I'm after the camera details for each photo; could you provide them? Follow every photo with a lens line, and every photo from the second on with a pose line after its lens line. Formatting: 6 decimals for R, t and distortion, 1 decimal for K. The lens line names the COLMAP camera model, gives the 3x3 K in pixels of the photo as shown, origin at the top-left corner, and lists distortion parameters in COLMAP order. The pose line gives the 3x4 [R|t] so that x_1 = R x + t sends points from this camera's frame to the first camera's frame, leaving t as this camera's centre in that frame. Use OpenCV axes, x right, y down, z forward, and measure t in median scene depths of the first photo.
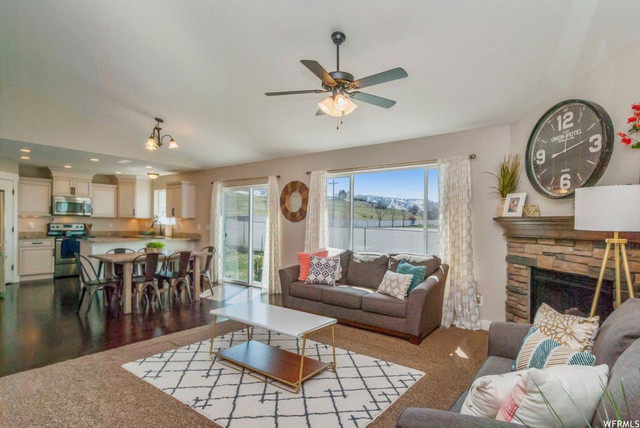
lens RADIAL K [[353.5, 0, 318.3], [0, 353.5, 225.0], [0, 0, 1]] dist [0.002178, 0.000287]
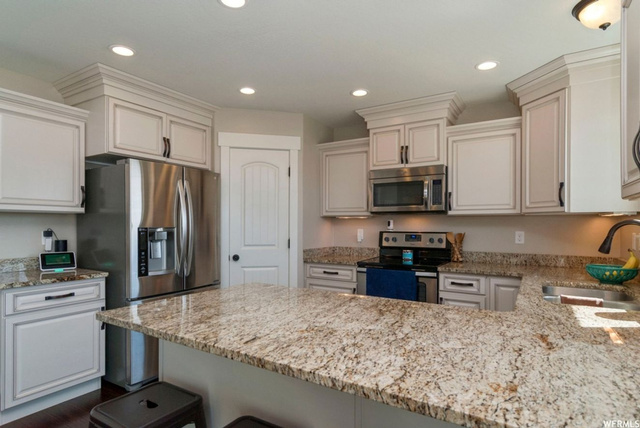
lens RADIAL K [[353.5, 0, 318.3], [0, 353.5, 225.0], [0, 0, 1]] dist [0.002178, 0.000287]
pose [[0.100819, -0.008716, -0.994867, -0.130468], [-0.003081, 0.999954, -0.009073, -0.004115], [0.994900, 0.003980, 0.100787, 0.386214]]
